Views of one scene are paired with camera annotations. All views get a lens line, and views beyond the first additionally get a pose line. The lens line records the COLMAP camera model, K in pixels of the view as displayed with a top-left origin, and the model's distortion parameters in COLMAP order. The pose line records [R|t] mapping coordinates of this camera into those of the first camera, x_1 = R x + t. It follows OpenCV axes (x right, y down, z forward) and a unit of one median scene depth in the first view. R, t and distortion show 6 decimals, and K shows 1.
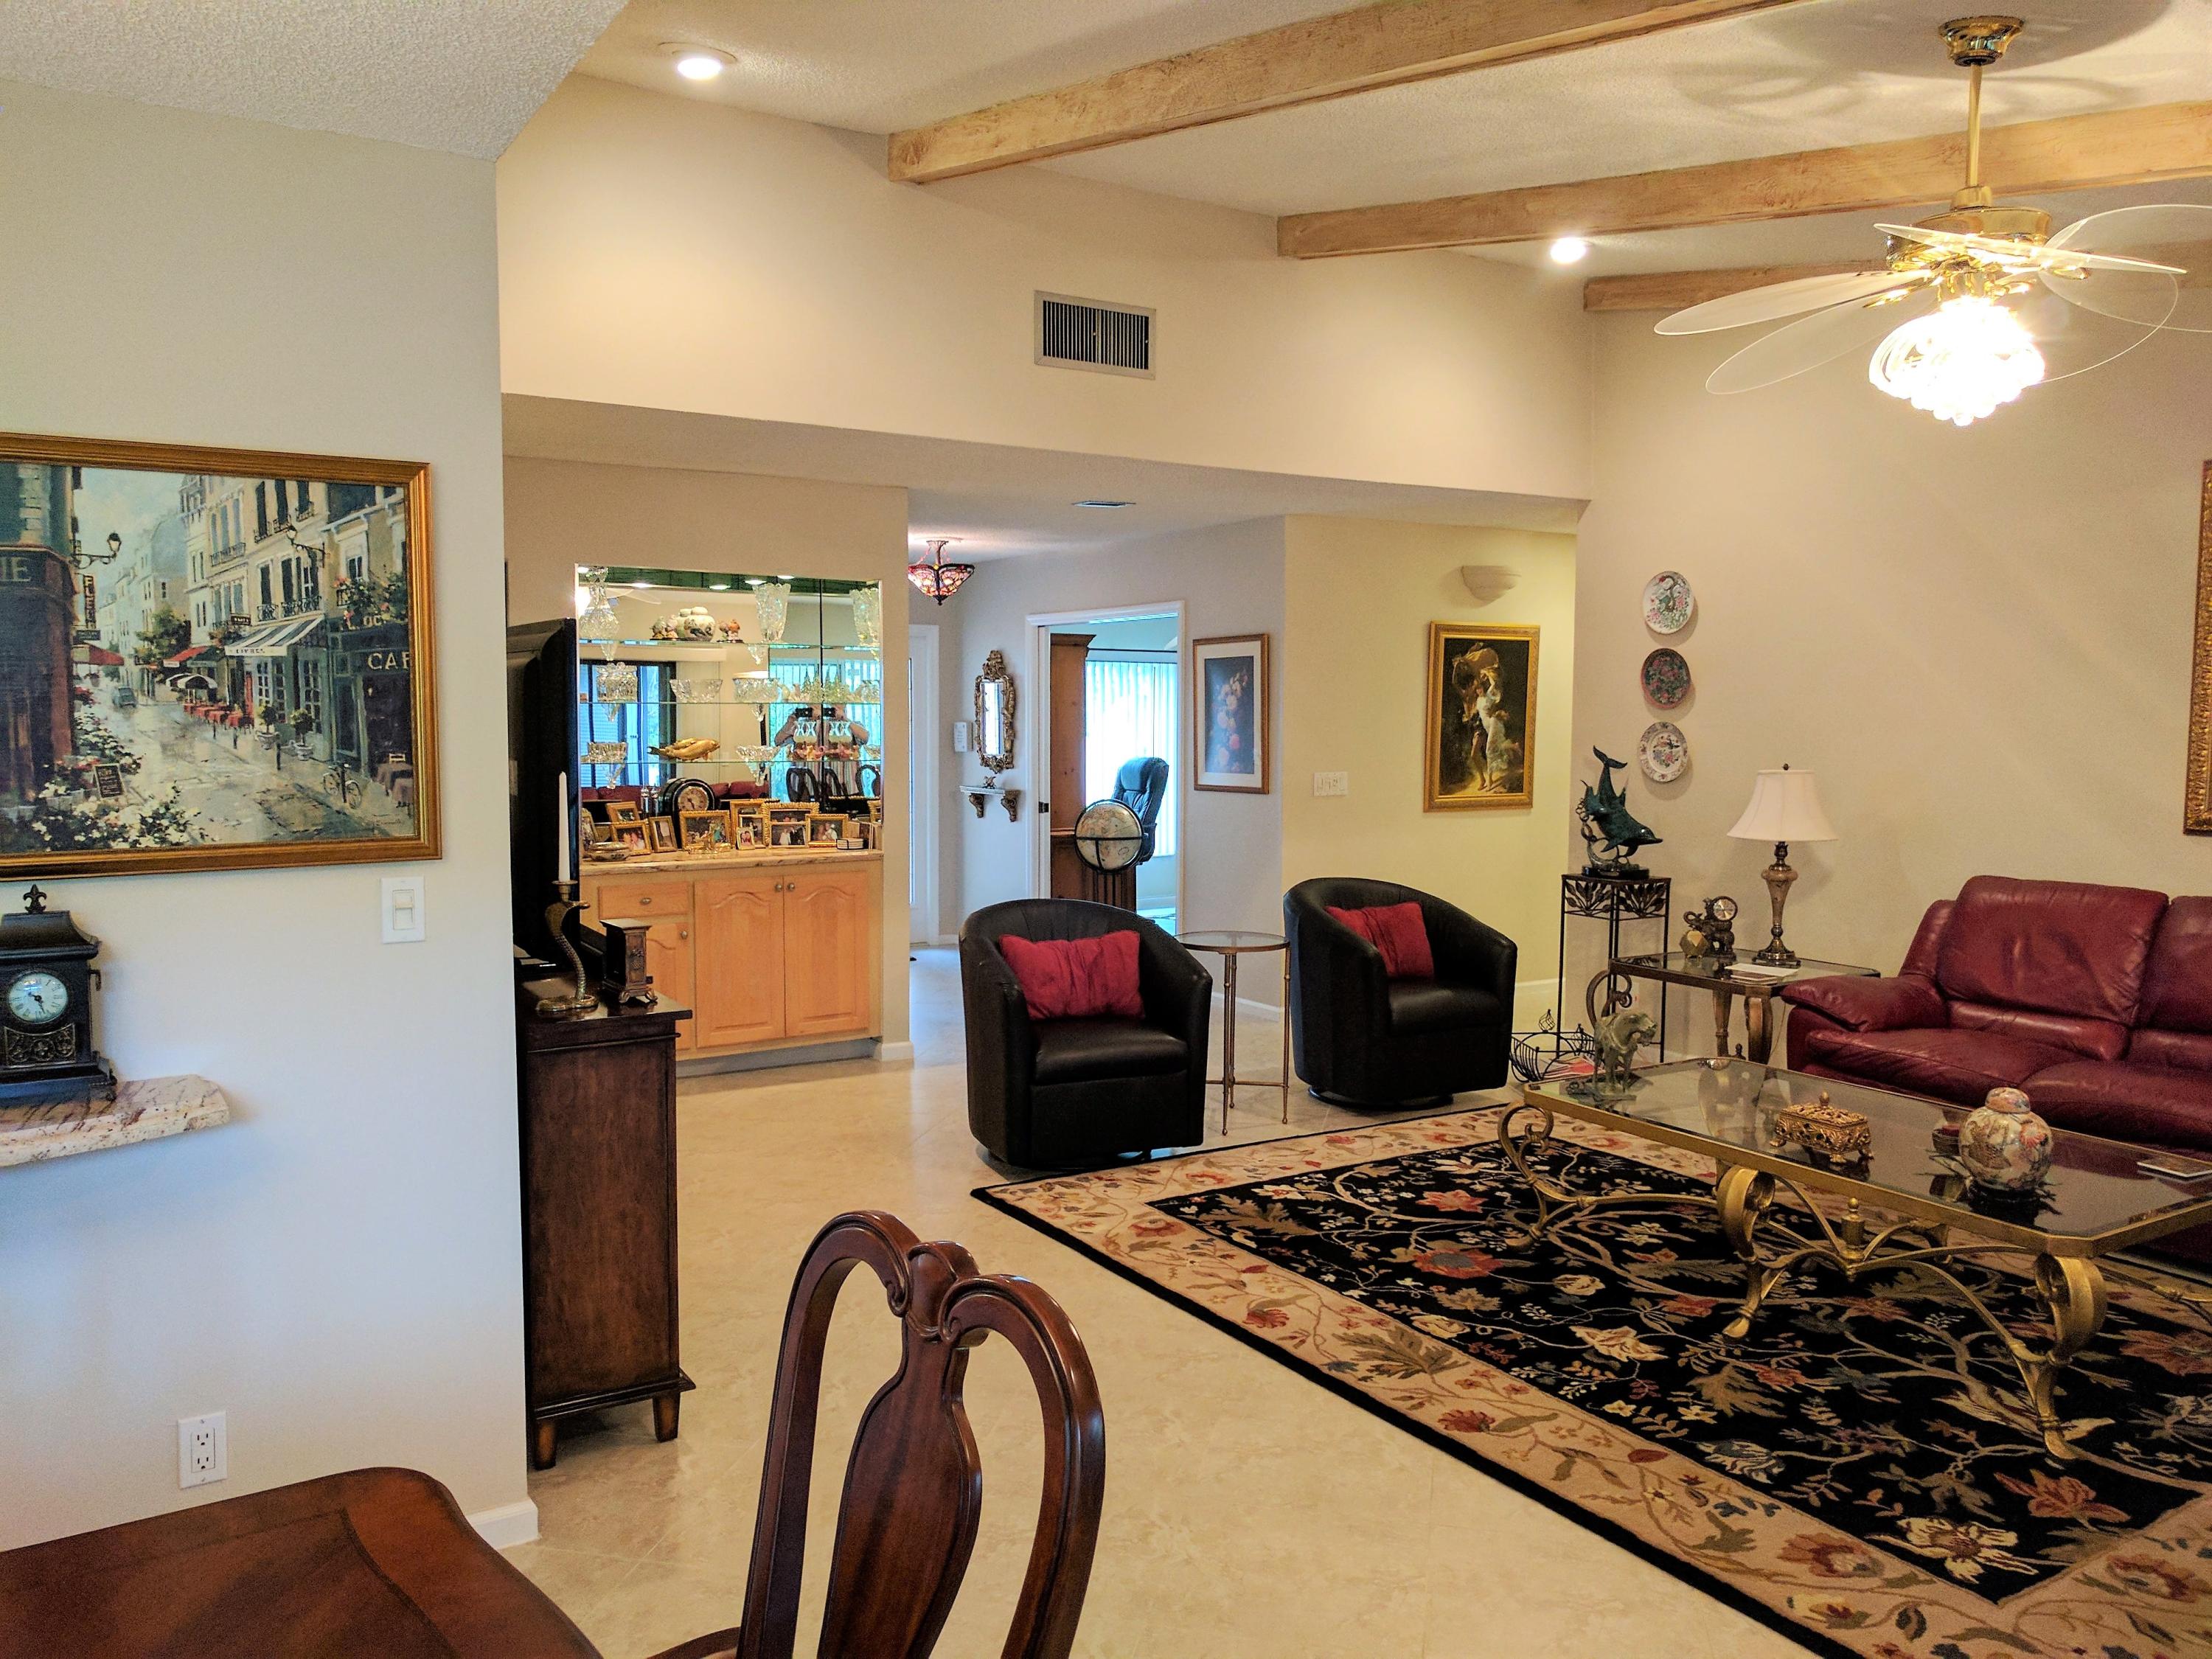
lens RADIAL K [[1666.0, 0, 1101.1], [0, 1666.0, 825.2], [0, 0, 1]] dist [0.004181, 0.012359]
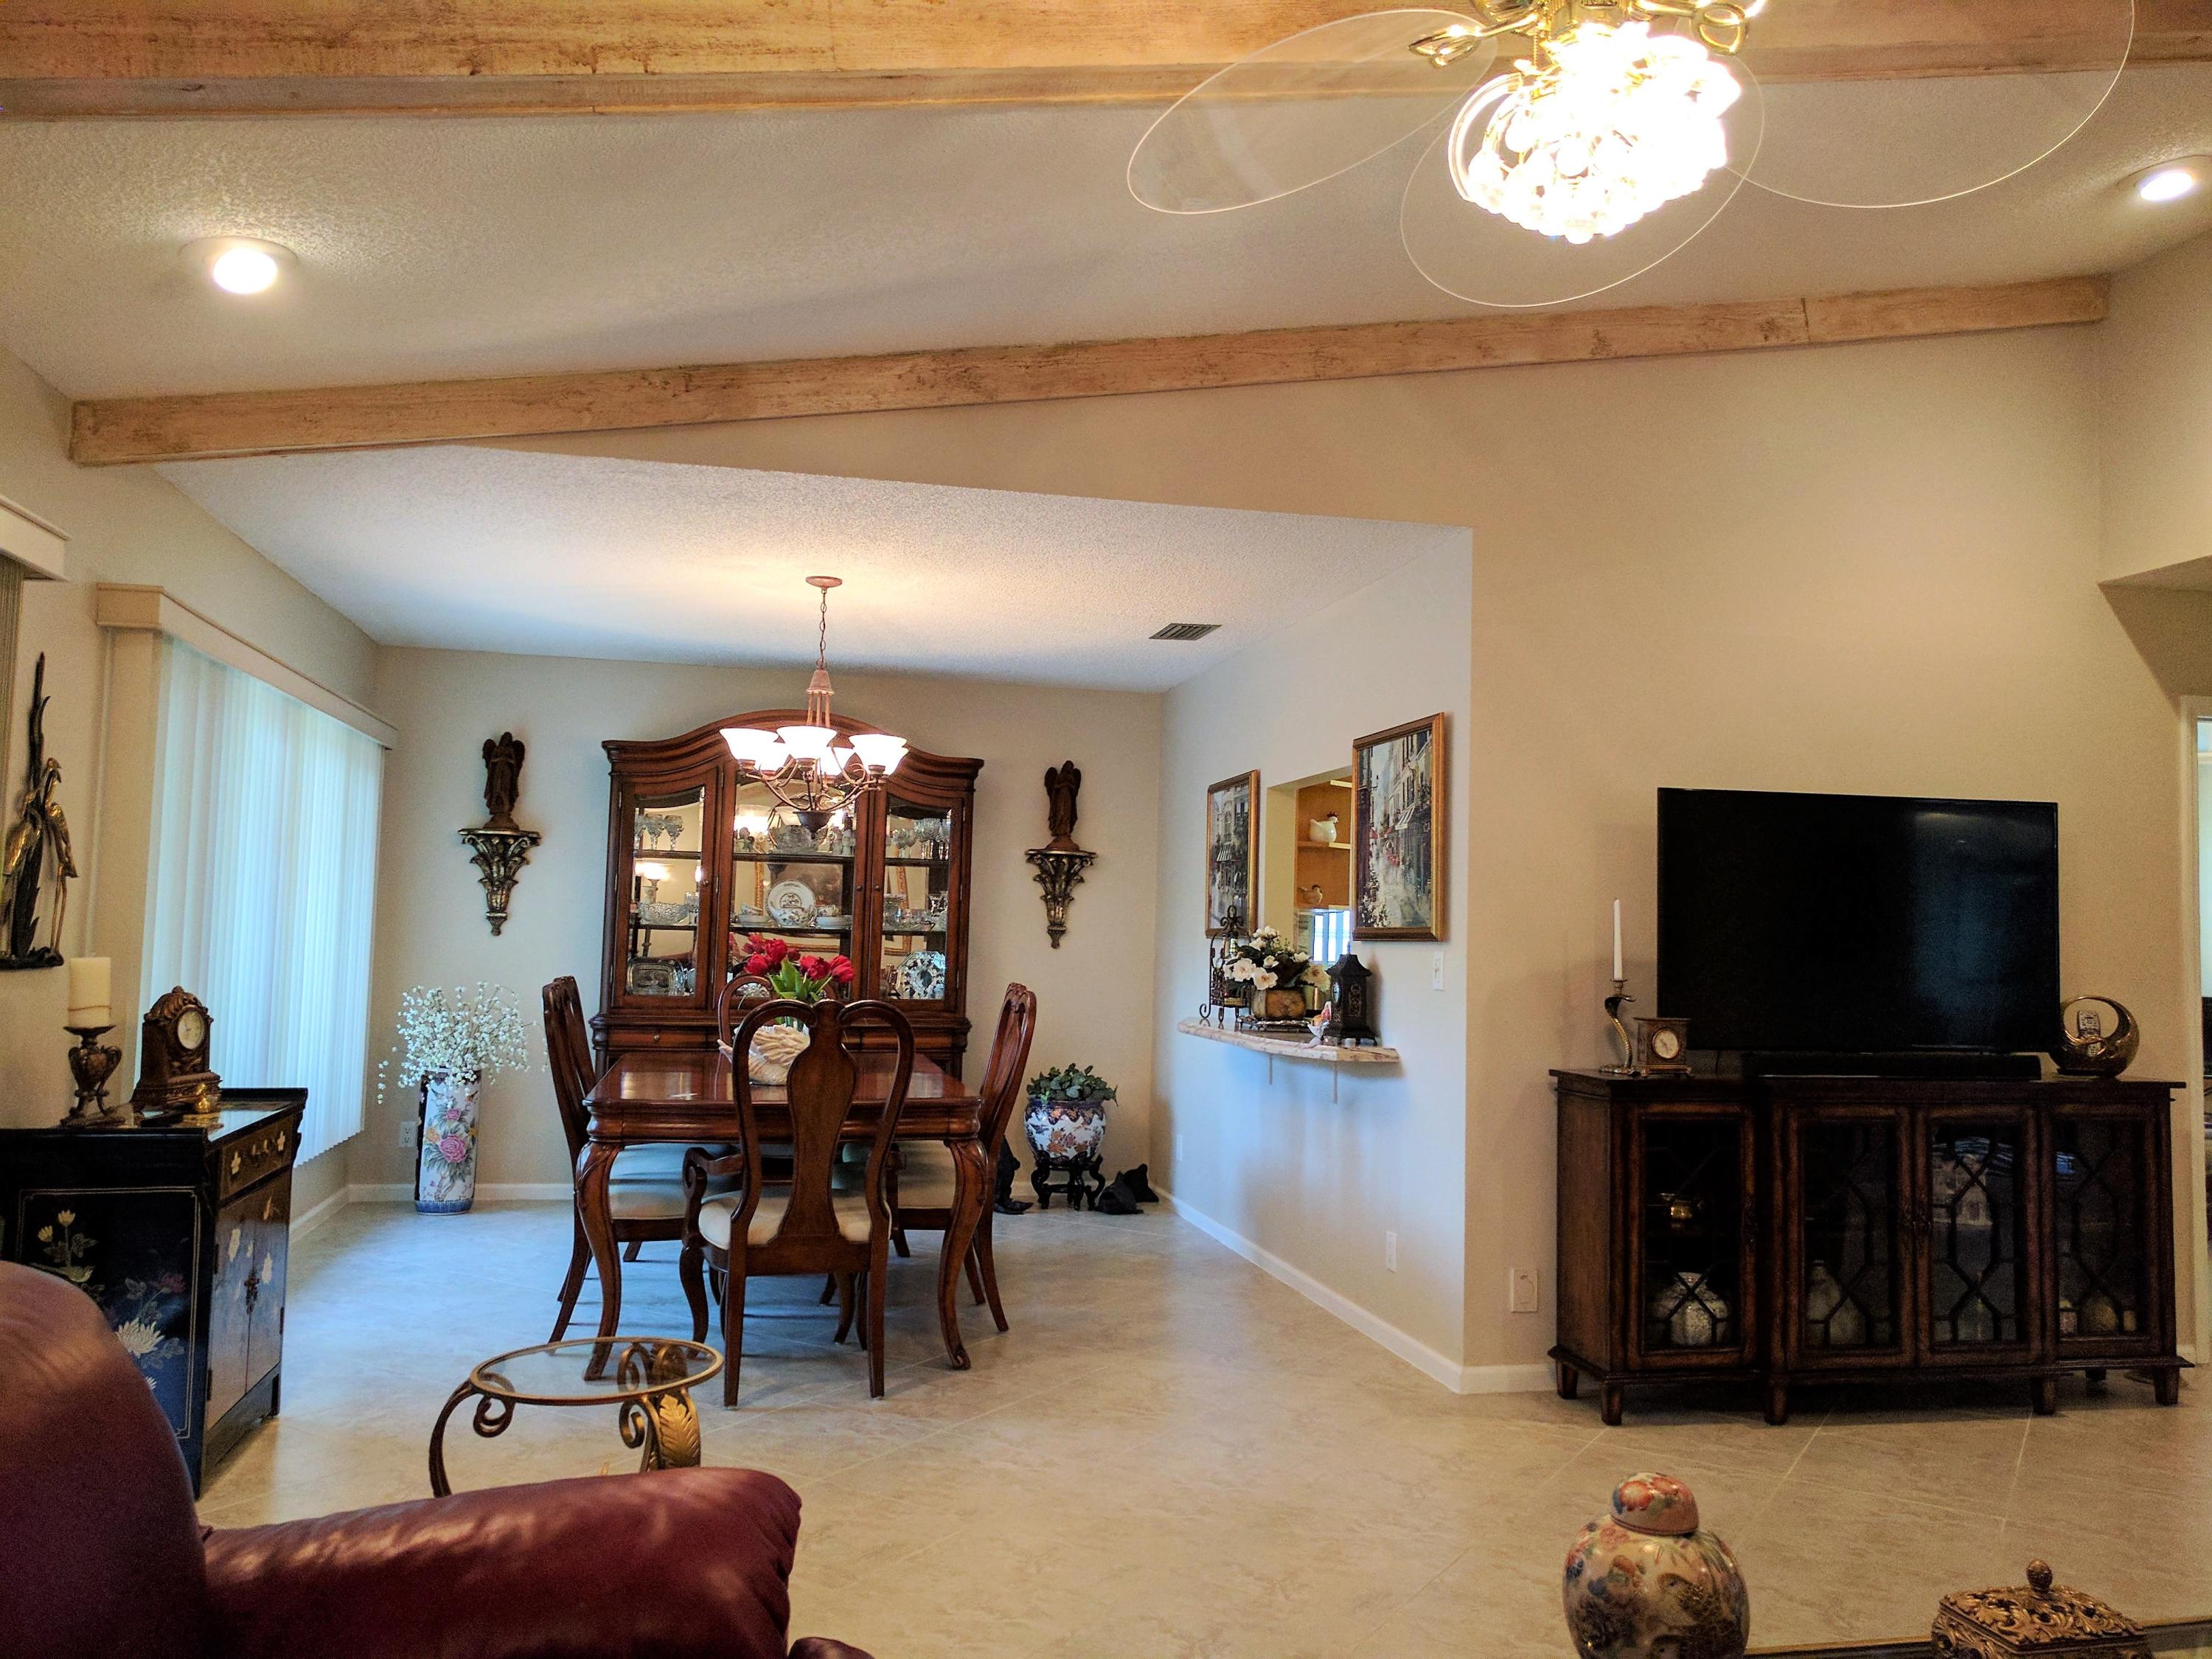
lens RADIAL K [[1666.0, 0, 1085.2], [0, 1666.0, 823.7], [0, 0, 1]] dist [0.004181, 0.012359]
pose [[-0.341464, -0.075317, -0.936872, 0.854800], [-0.095210, 0.994429, -0.045243, 0.007935], [0.935060, 0.073751, -0.346733, 0.803370]]
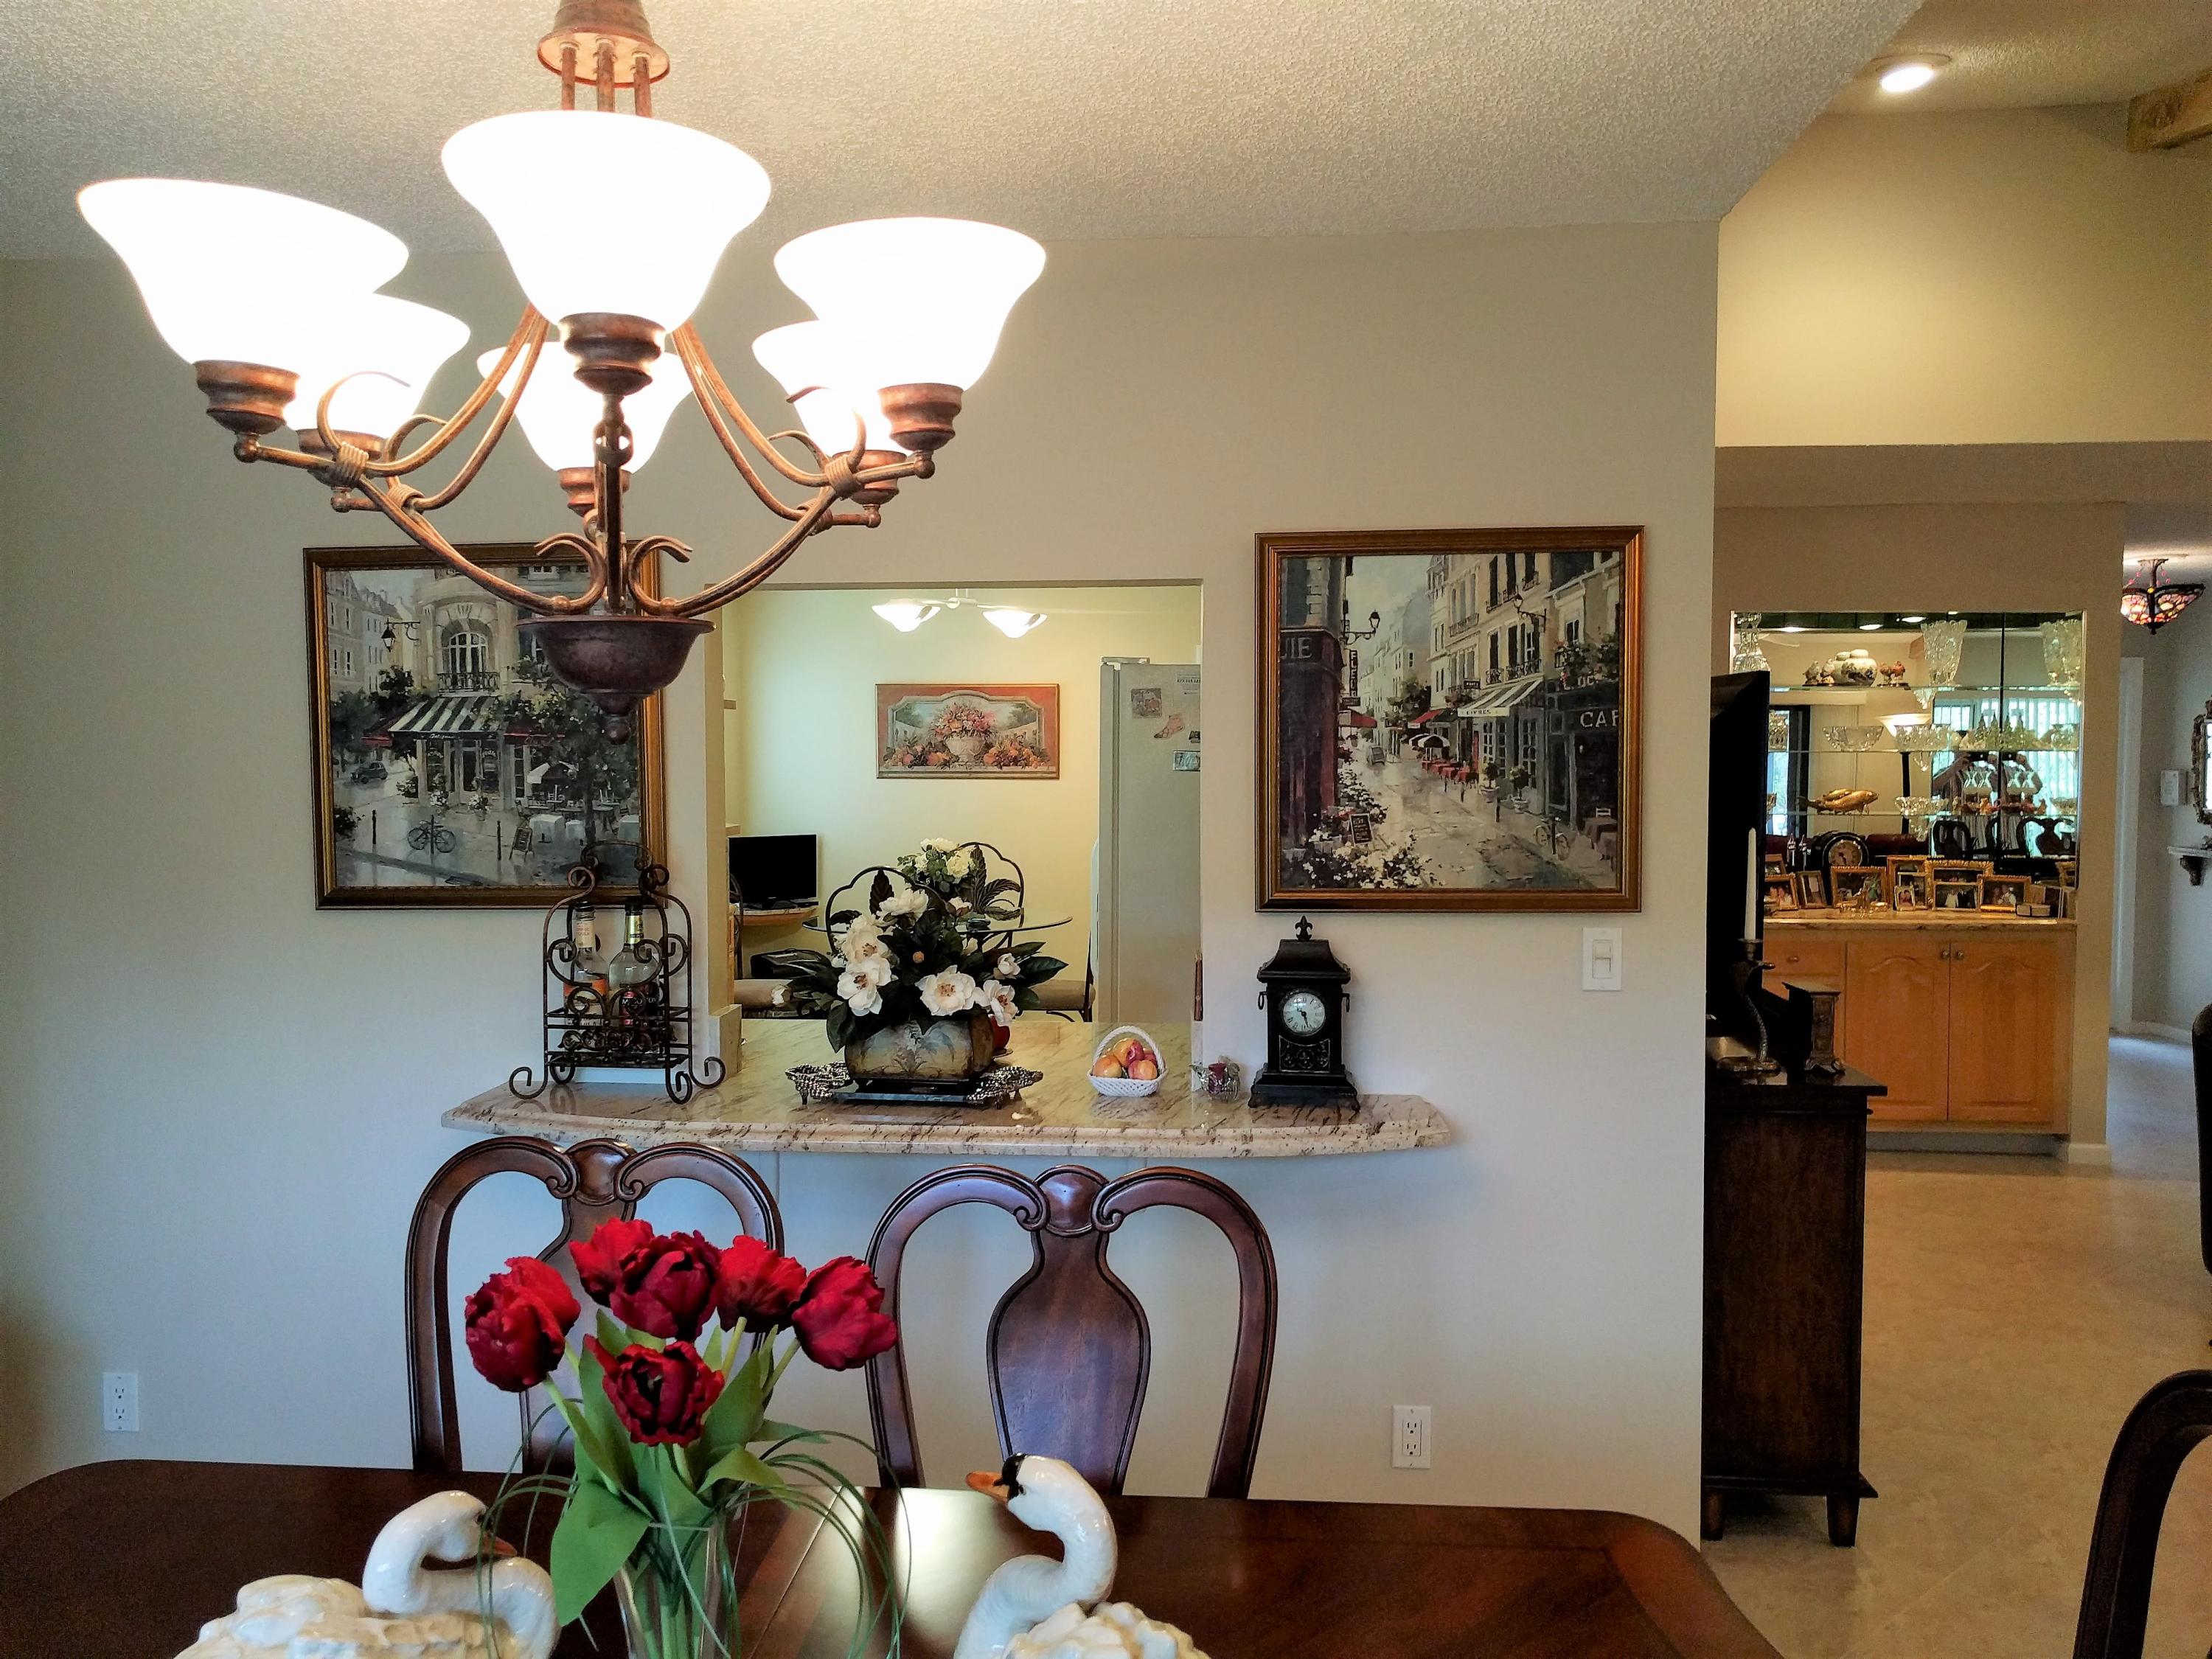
lens RADIAL K [[1666.0, 0, 1089.6], [0, 1666.0, 823.5], [0, 0, 1]] dist [0.004181, 0.012359]
pose [[0.800380, 0.022526, -0.599070, -0.036278], [-0.039070, 0.999129, -0.014630, -0.003661], [0.598219, 0.035115, 0.800563, -0.011924]]
